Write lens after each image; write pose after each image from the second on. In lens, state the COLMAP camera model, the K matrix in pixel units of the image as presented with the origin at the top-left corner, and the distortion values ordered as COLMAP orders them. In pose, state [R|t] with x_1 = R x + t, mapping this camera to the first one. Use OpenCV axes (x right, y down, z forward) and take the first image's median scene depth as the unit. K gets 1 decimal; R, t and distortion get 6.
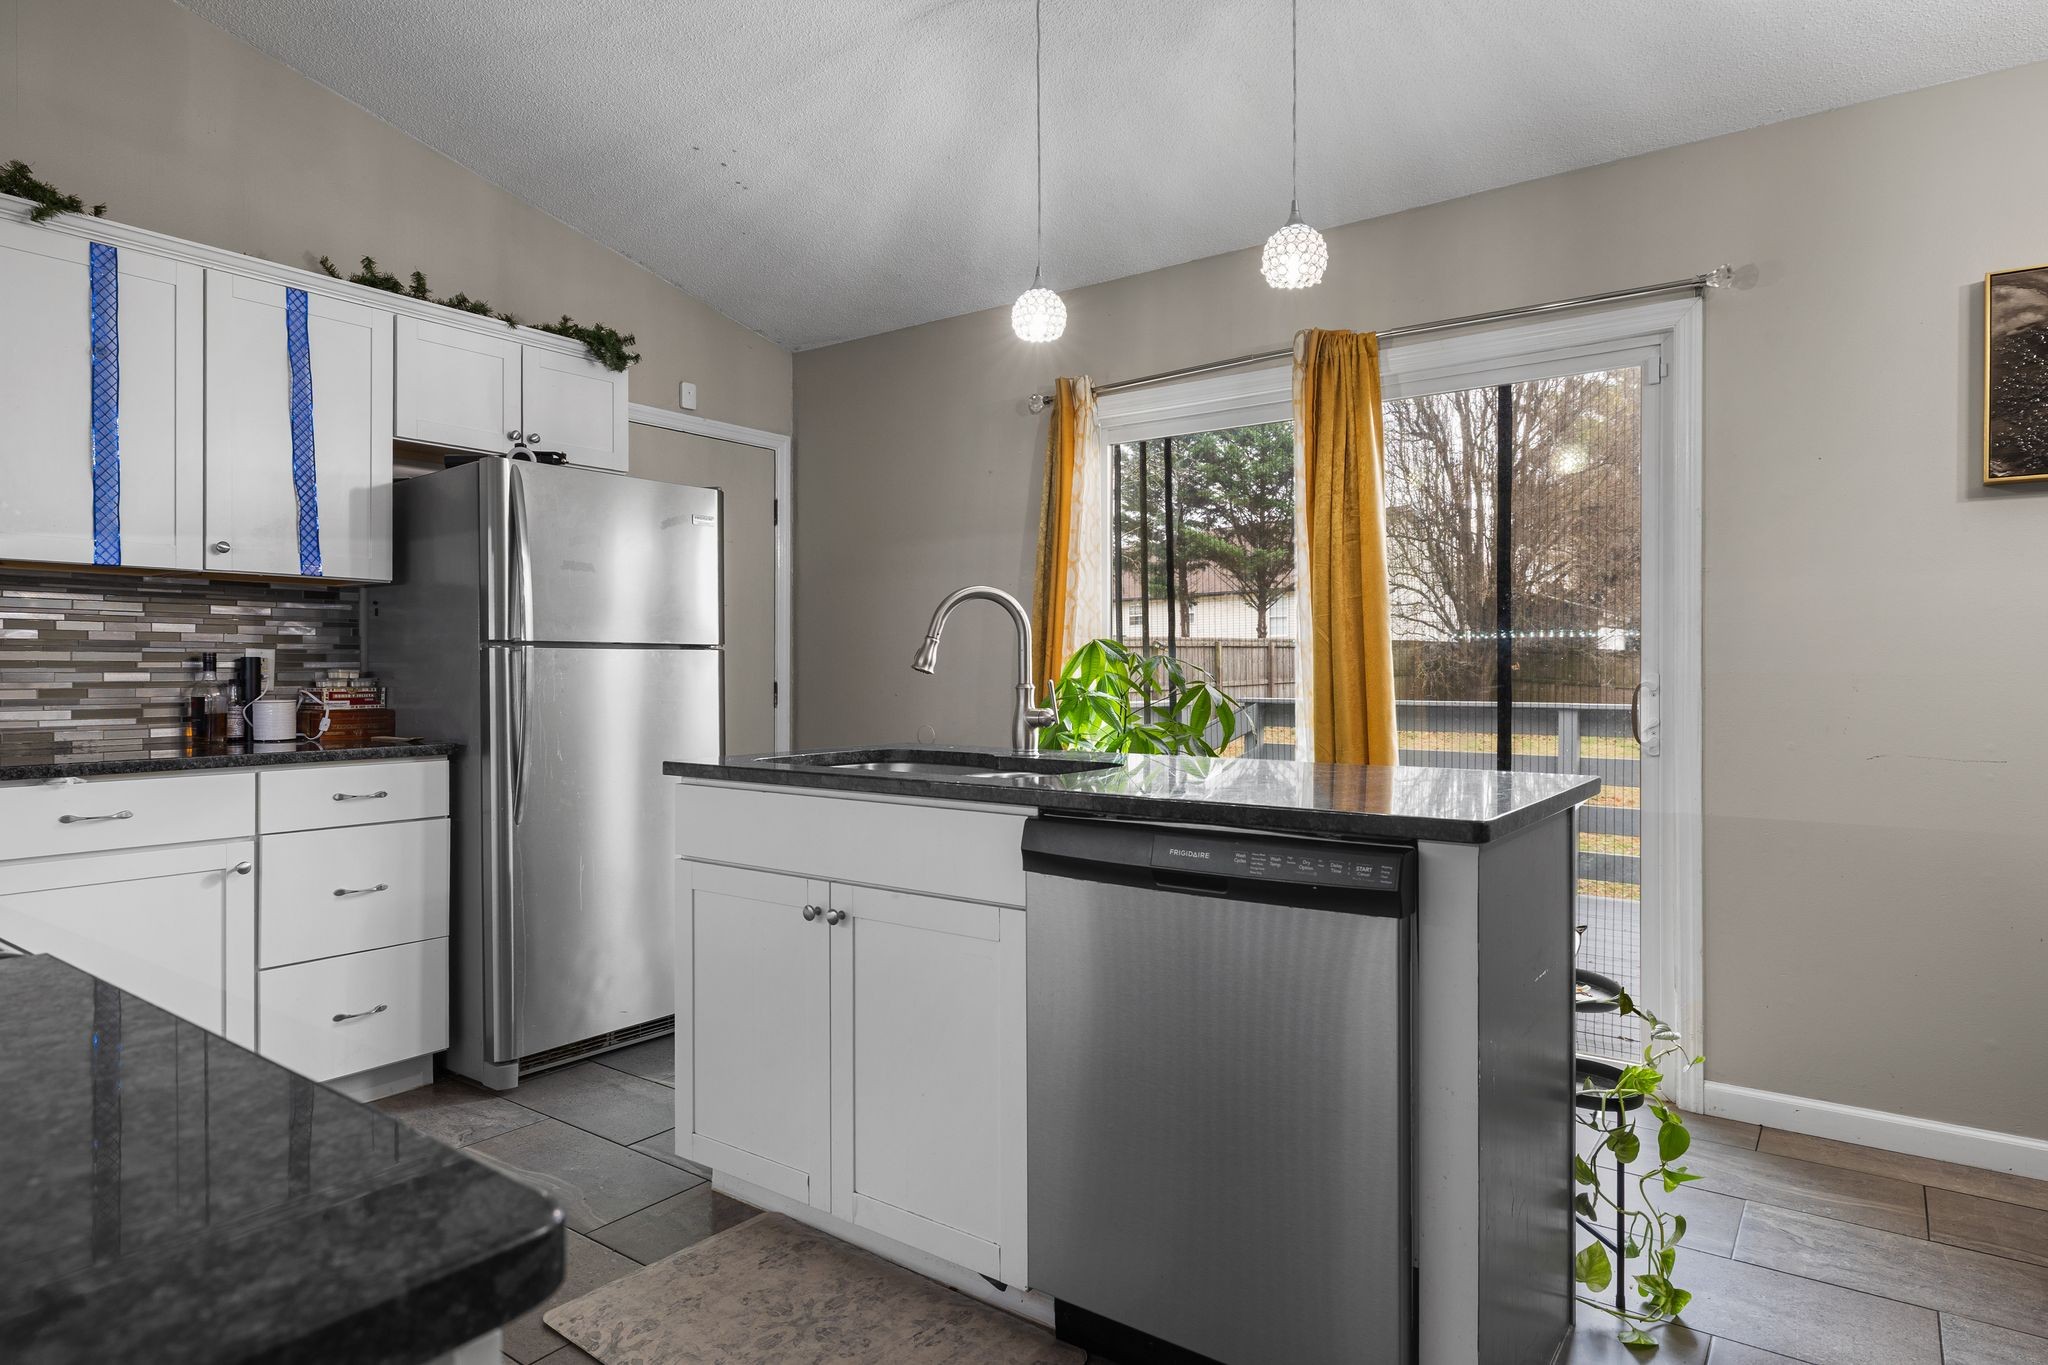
lens RADIAL K [[1151.8, 0, 1020.2], [0, 1151.8, 668.7], [0, 0, 1]] dist [0.000002, -0.000153]
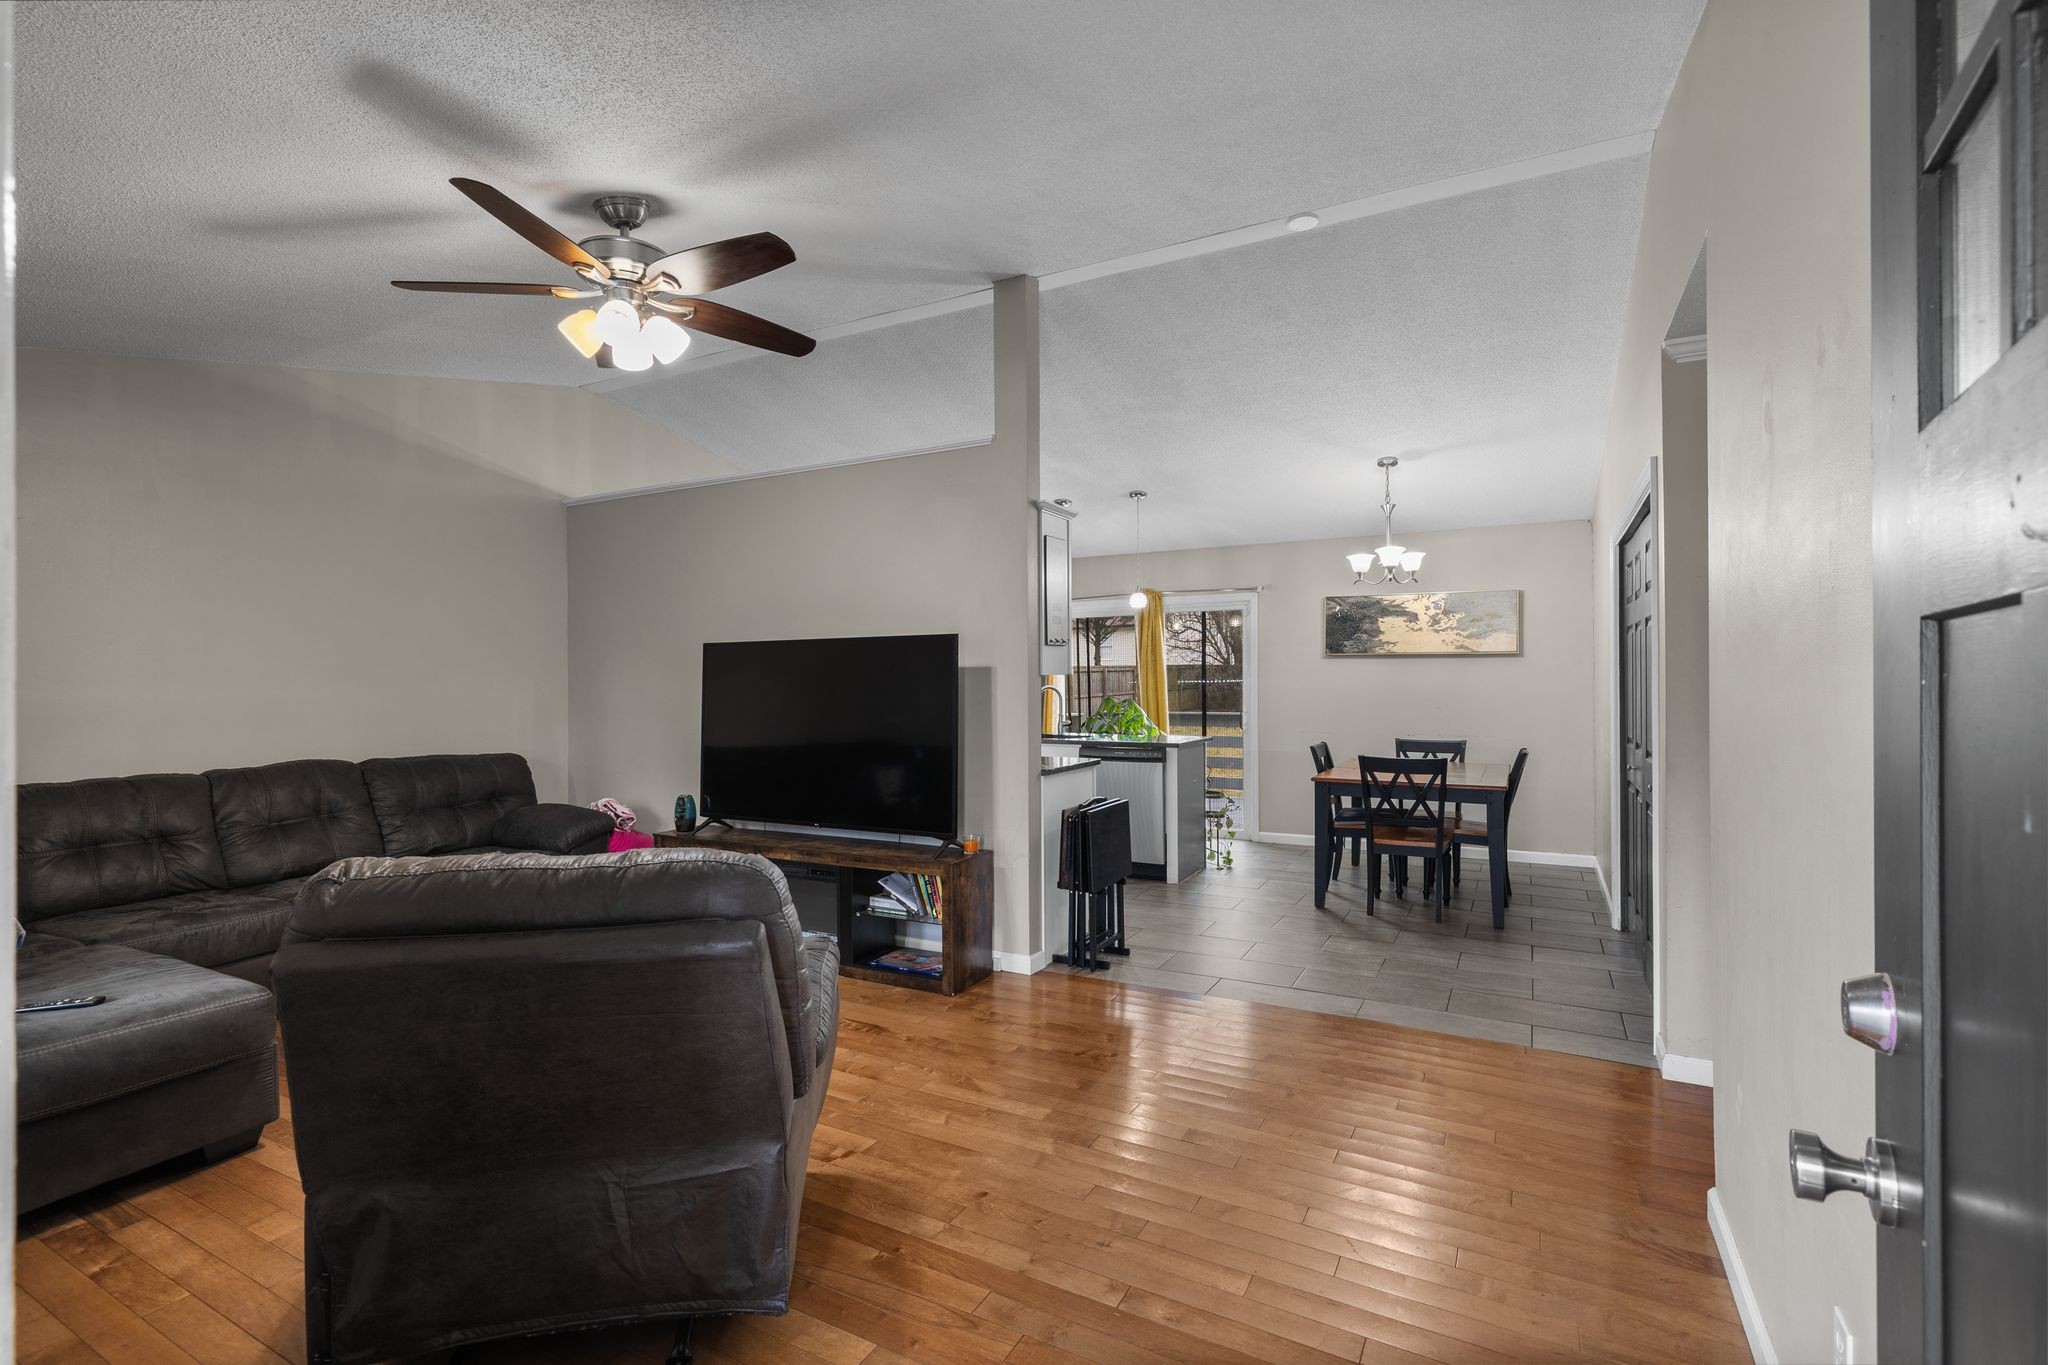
lens RADIAL K [[930.3, 0, 1023.9], [0, 930.3, 673.4], [0, 0, 1]] dist [-0.000063, 0.000003]
pose [[0.990564, -0.000427, 0.137053, -0.499827], [0.001083, 0.999988, -0.004712, -0.093292], [-0.137050, 0.004816, 0.990552, -1.781514]]
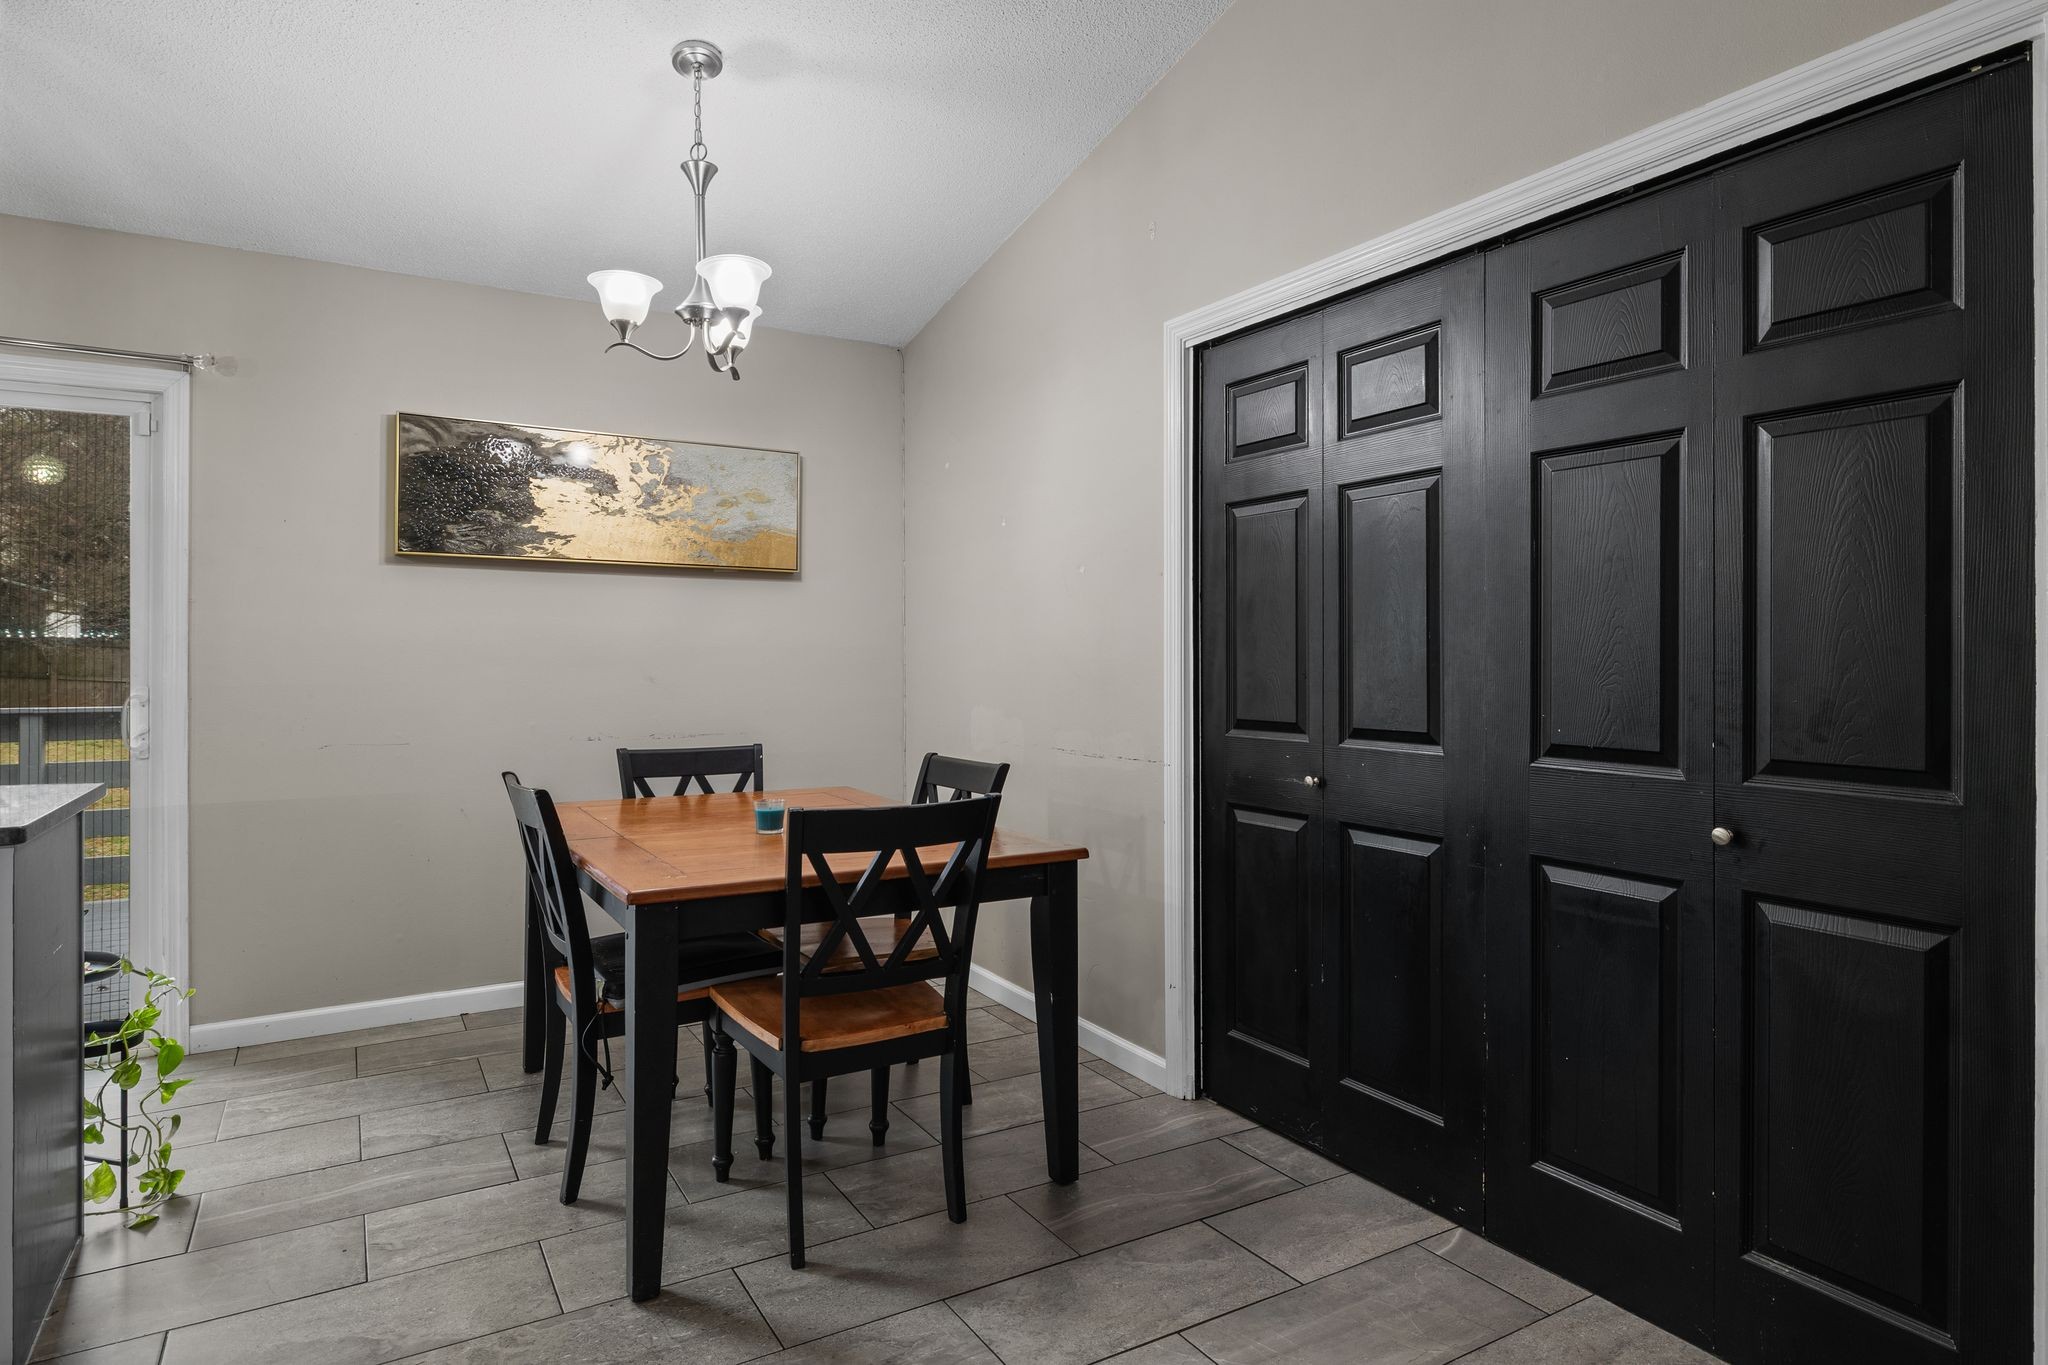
lens RADIAL K [[1124.8, 0, 1020.5], [0, 1124.8, 657.6], [0, 0, 1]] dist [-0.002390, -0.000715]
pose [[0.379378, 0.001146, 0.925241, -0.185340], [-0.001994, 0.999998, -0.000421, -0.031881], [-0.925240, -0.001685, 0.379379, -0.281574]]
